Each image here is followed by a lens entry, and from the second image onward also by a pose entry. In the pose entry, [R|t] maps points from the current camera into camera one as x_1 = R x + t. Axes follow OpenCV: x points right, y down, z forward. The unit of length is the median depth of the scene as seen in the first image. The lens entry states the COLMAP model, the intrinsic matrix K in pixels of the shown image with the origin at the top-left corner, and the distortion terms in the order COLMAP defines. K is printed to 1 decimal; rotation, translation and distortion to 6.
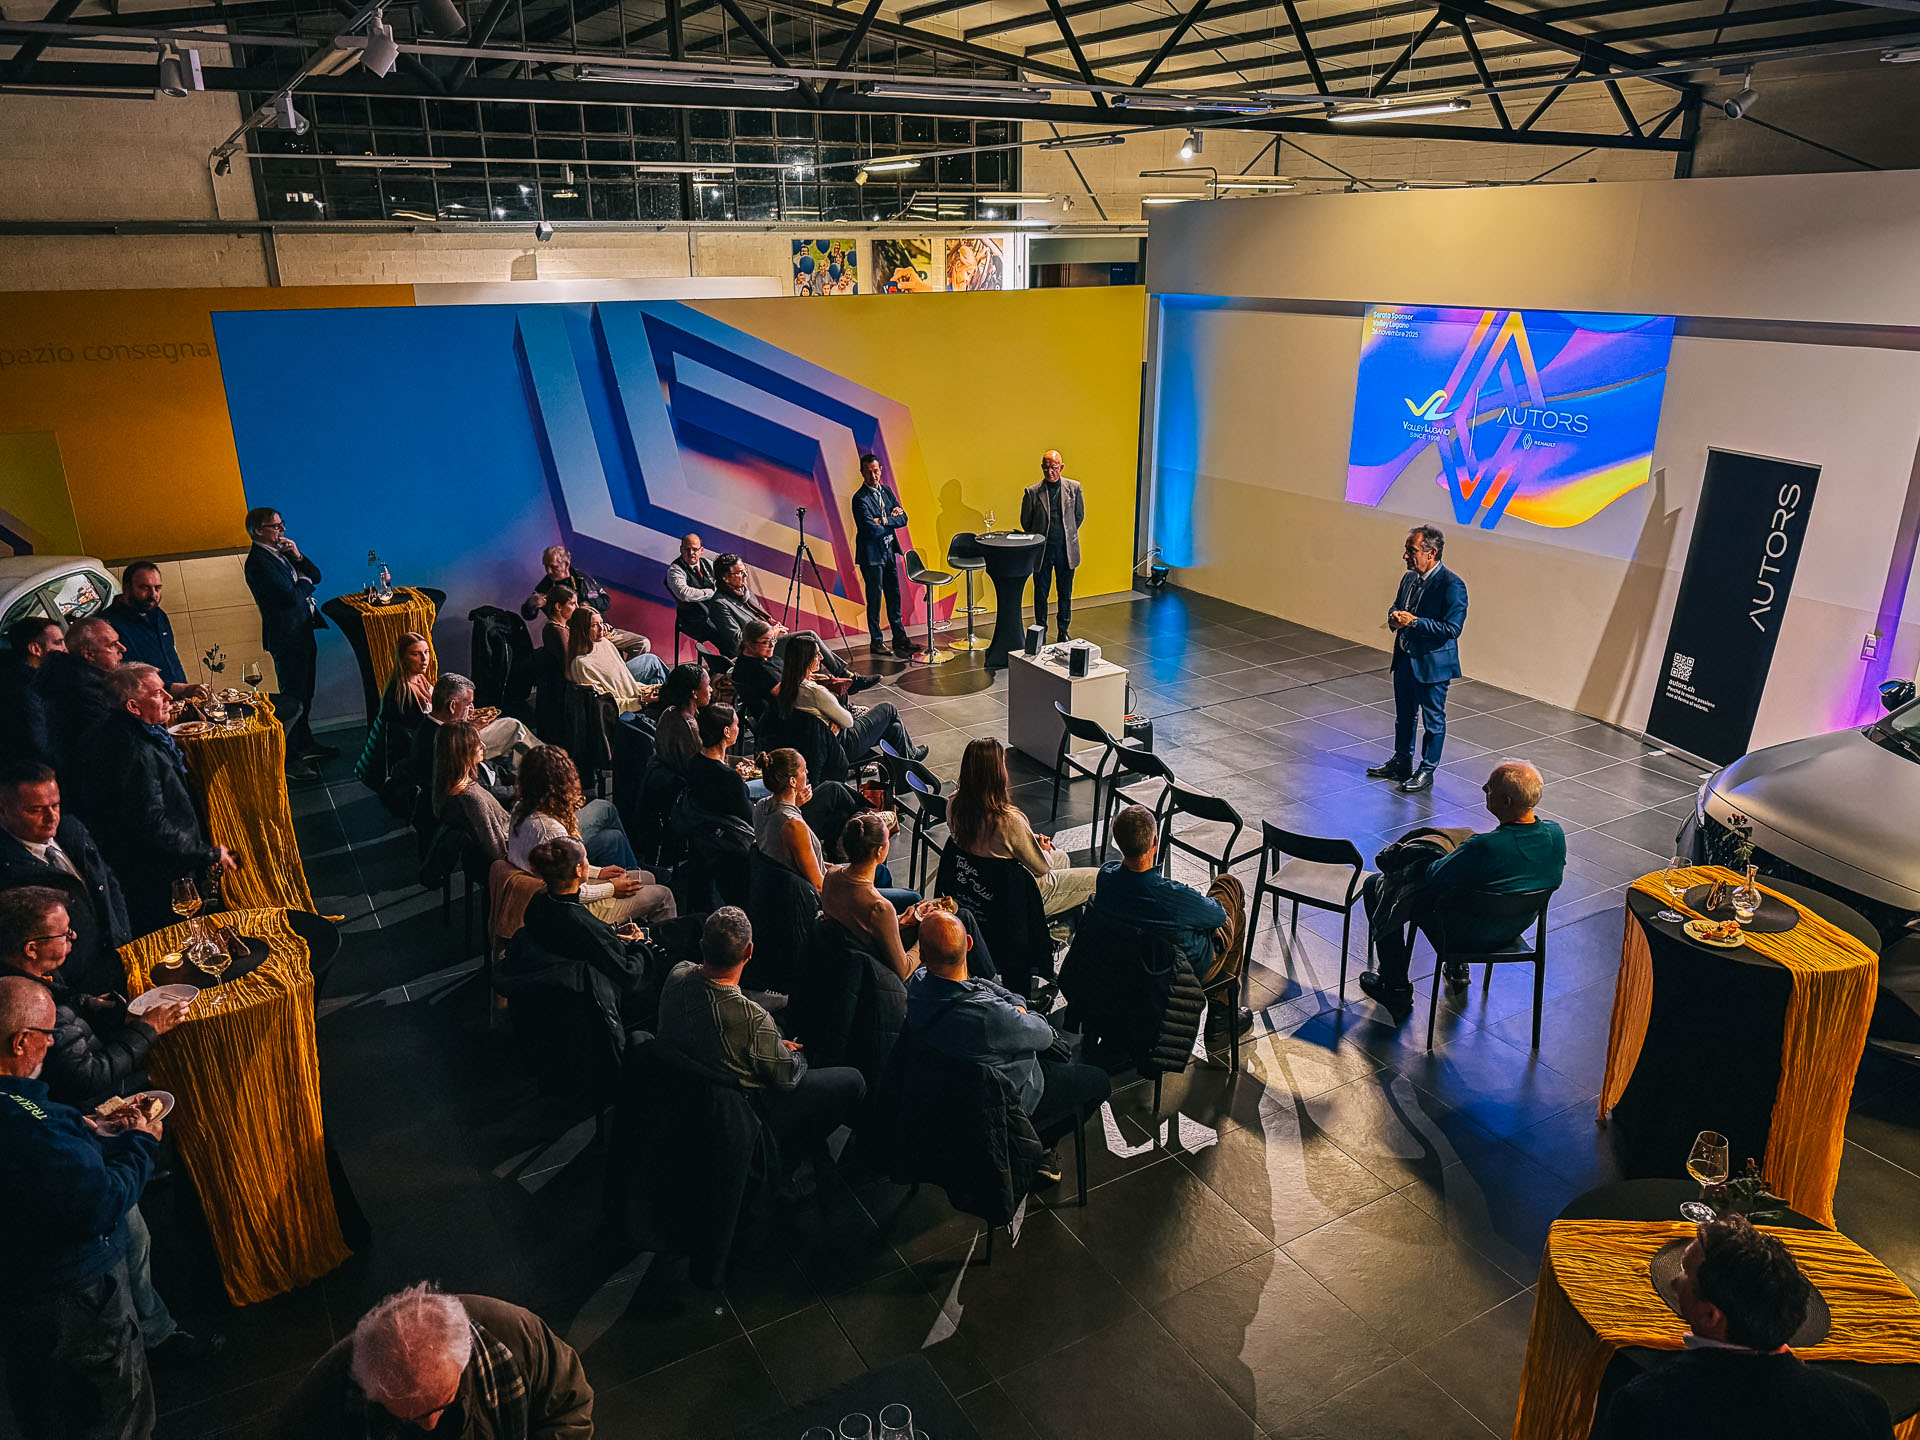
lens RADIAL K [[1358.1, 0, 967.1], [0, 1358.1, 749.1], [0, 0, 1]] dist [0.061352, -0.046011]
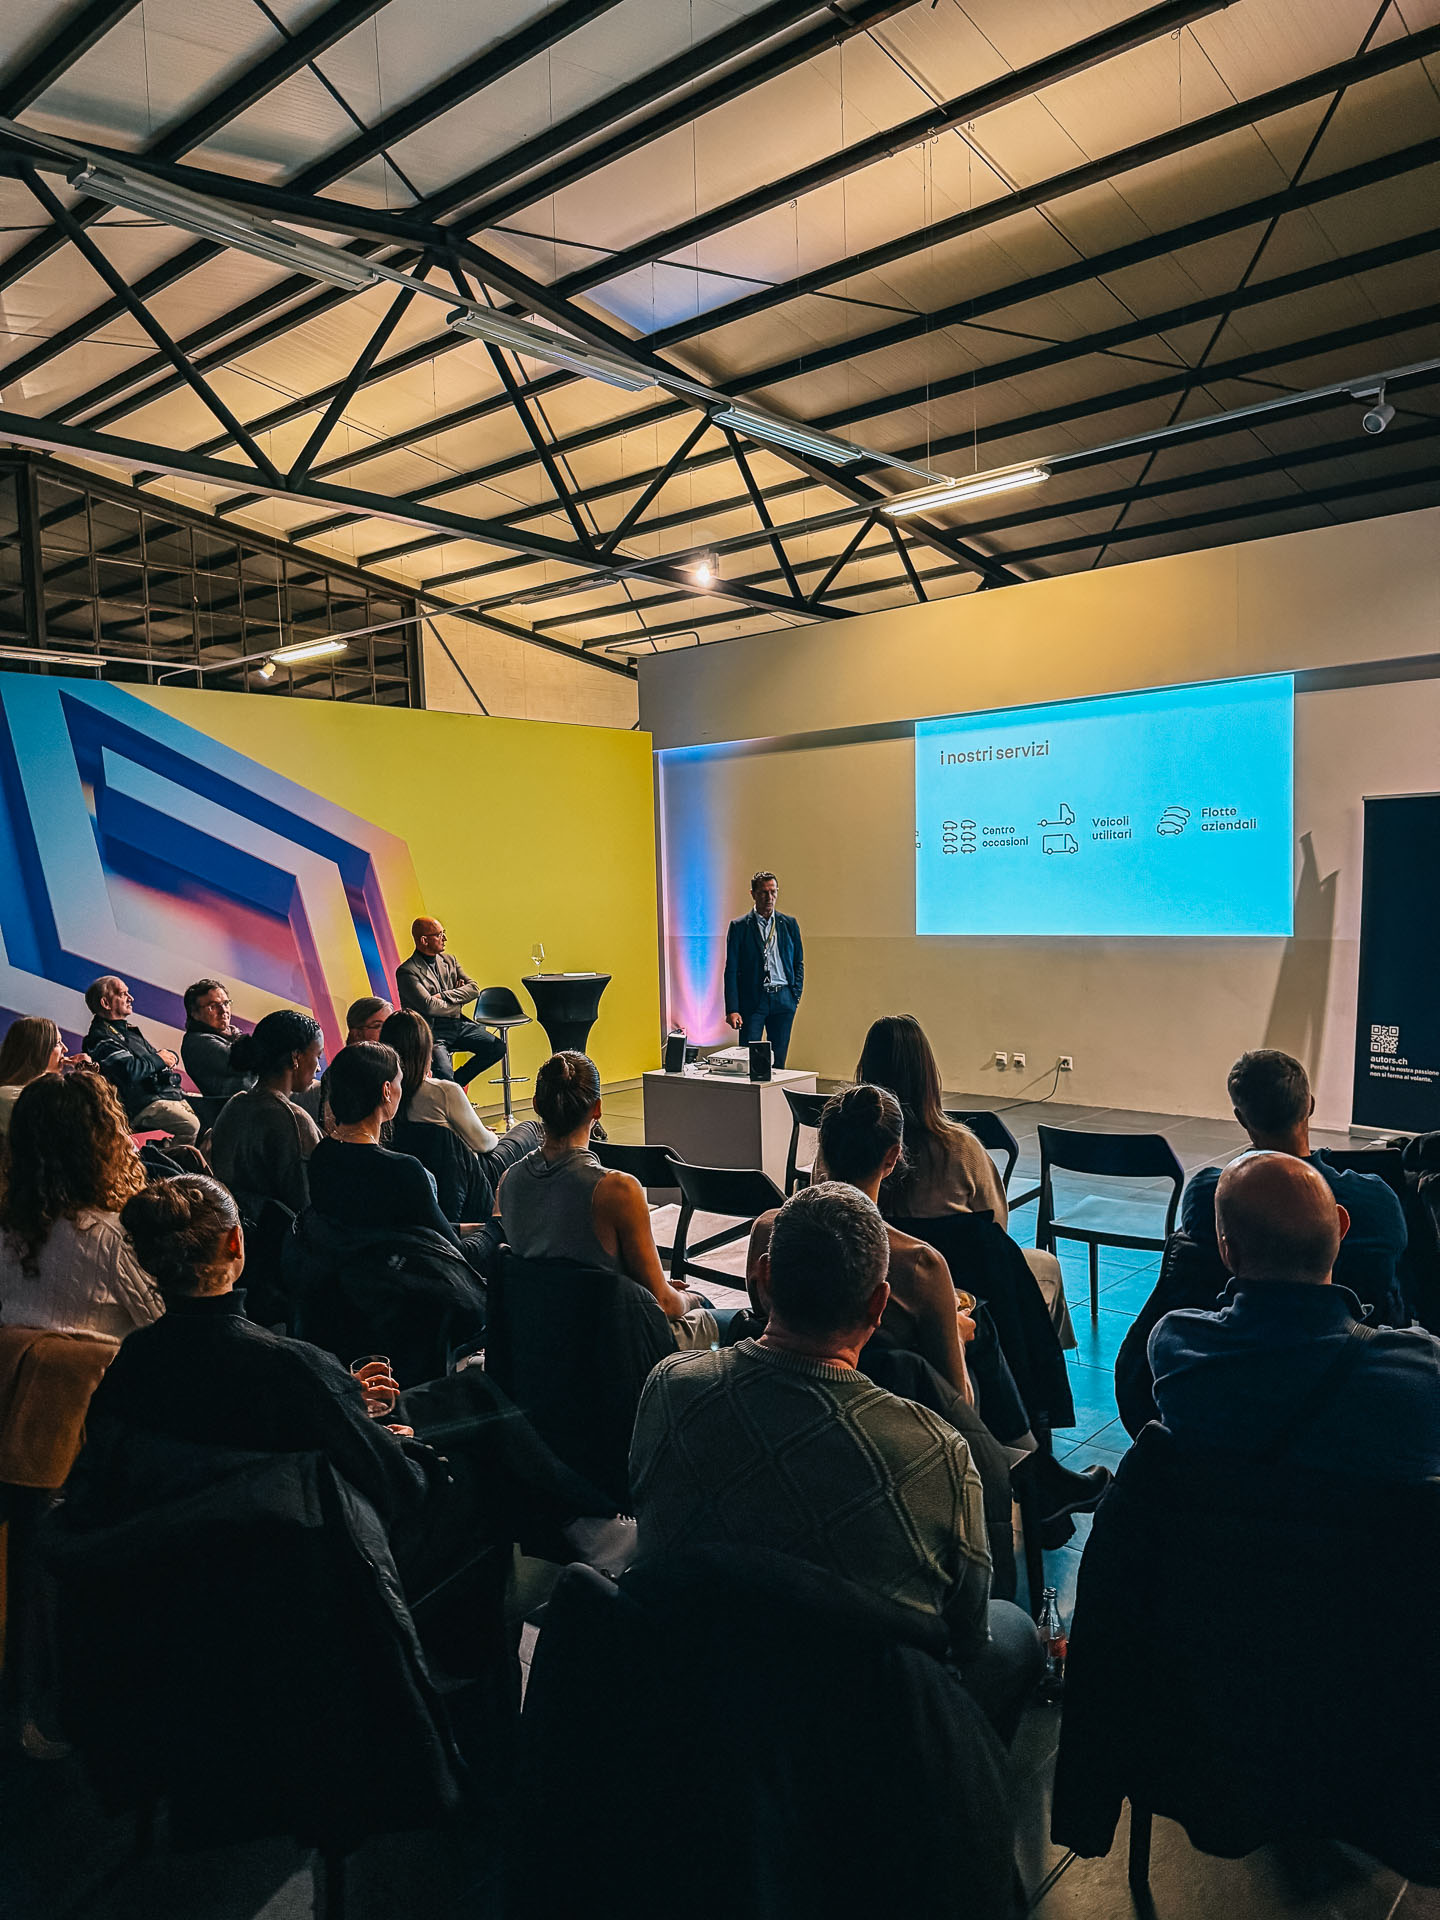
lens RADIAL K [[1358.1, 0, 719.6], [0, 1358.1, 964.8], [0, 0, 1]] dist [0.061352, -0.046011]
pose [[0.946523, -0.040694, 0.320061, -0.163027], [0.135283, 0.950654, -0.279205, 0.083288], [-0.292905, 0.307573, 0.905321, 0.313583]]
